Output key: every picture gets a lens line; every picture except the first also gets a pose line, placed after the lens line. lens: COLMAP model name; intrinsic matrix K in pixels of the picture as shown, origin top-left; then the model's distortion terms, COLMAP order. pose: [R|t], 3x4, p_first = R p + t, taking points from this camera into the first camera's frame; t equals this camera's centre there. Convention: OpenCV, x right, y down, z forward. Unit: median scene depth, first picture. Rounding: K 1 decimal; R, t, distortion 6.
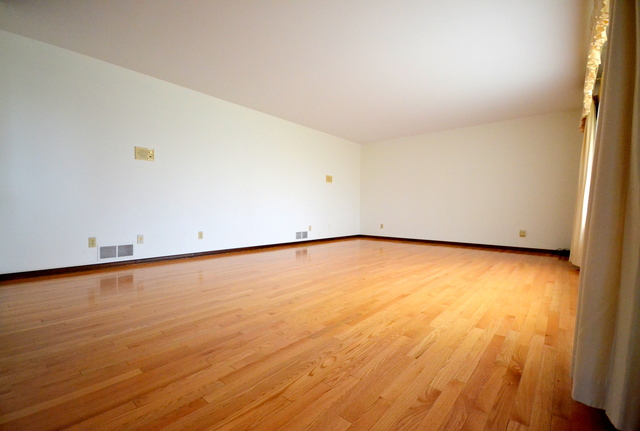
lens RADIAL K [[279.0, 0, 320.0], [0, 279.0, 215.5], [0, 0, 1]] dist [0.001396, -0.000160]
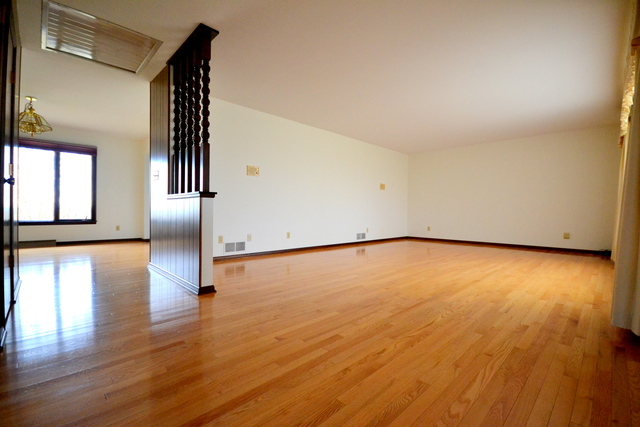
lens RADIAL K [[285.0, 0, 316.4], [0, 285.0, 213.9], [0, 0, 1]] dist [0.018432, -0.013392]
pose [[0.997389, 0.000651, -0.072212, -0.315730], [-0.001780, 0.999877, -0.015570, -0.005368], [0.072193, 0.015658, 0.997268, -0.361275]]
